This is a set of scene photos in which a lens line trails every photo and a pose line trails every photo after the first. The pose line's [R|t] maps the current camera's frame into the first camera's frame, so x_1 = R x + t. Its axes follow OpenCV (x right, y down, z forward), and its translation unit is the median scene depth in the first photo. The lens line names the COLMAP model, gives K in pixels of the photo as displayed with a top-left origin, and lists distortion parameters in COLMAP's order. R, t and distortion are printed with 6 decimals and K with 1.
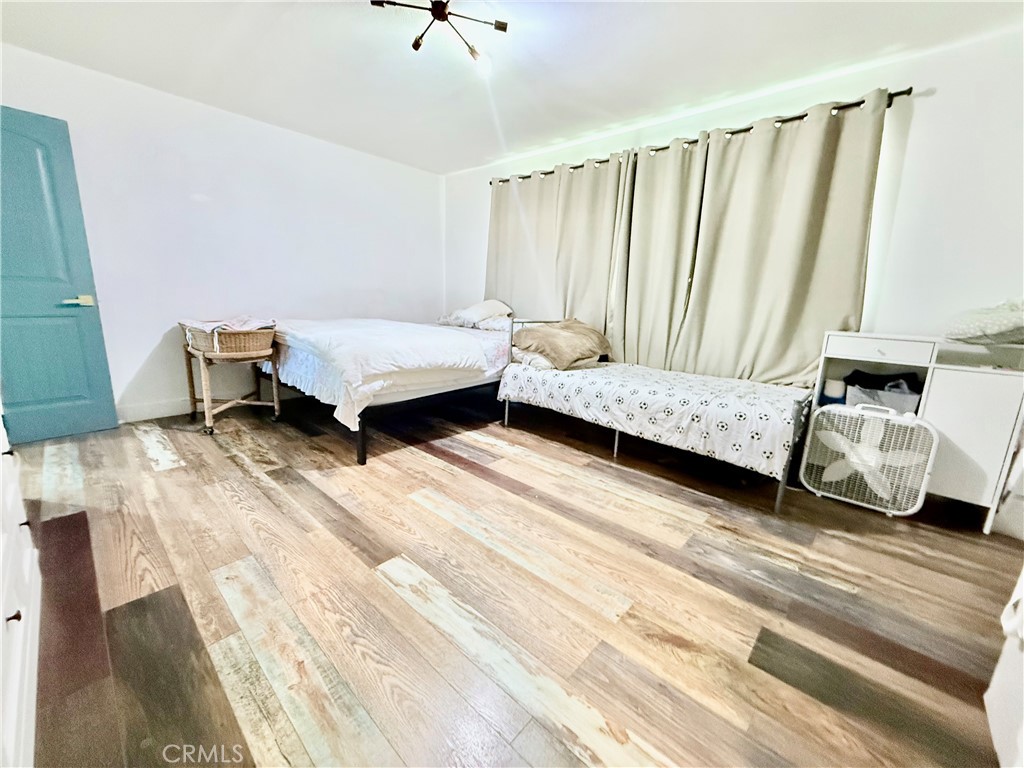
lens RADIAL K [[409.7, 0, 505.5], [0, 409.7, 381.3], [0, 0, 1]] dist [0.000292, 0.000238]
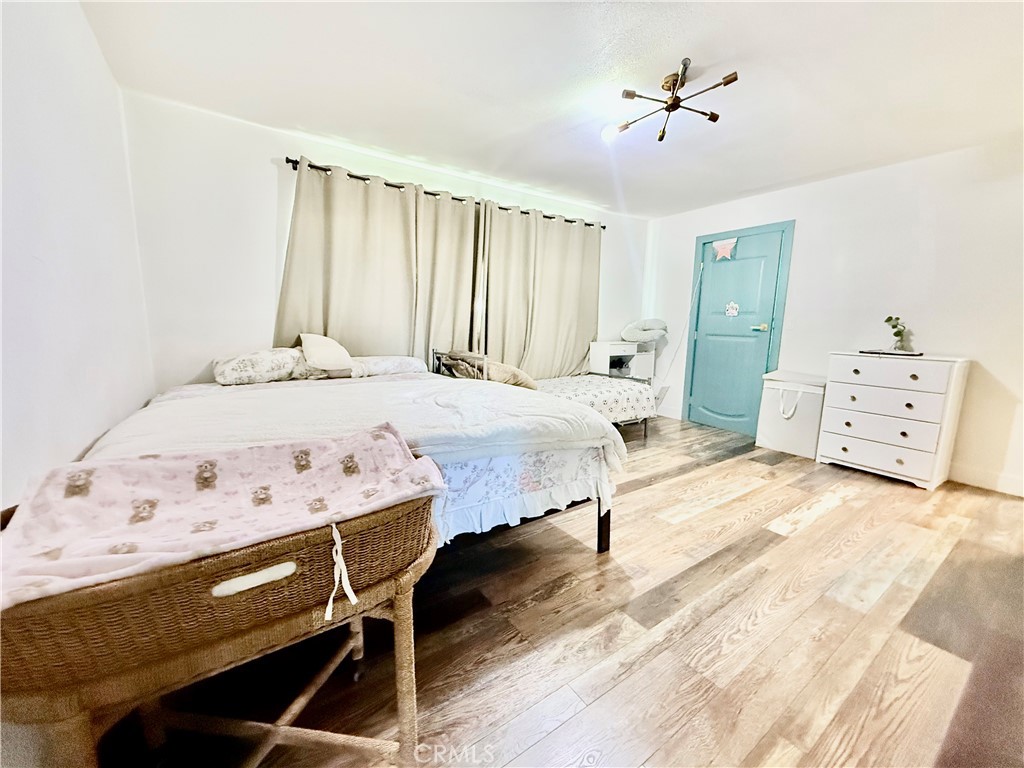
lens RADIAL K [[409.7, 0, 506.7], [0, 409.7, 385.4], [0, 0, 1]] dist [0.000292, 0.000238]
pose [[0.215983, -0.182247, 0.959238, -1.688409], [0.186382, 0.972057, 0.142716, -0.409587], [-0.958443, 0.147960, 0.243915, 1.418014]]
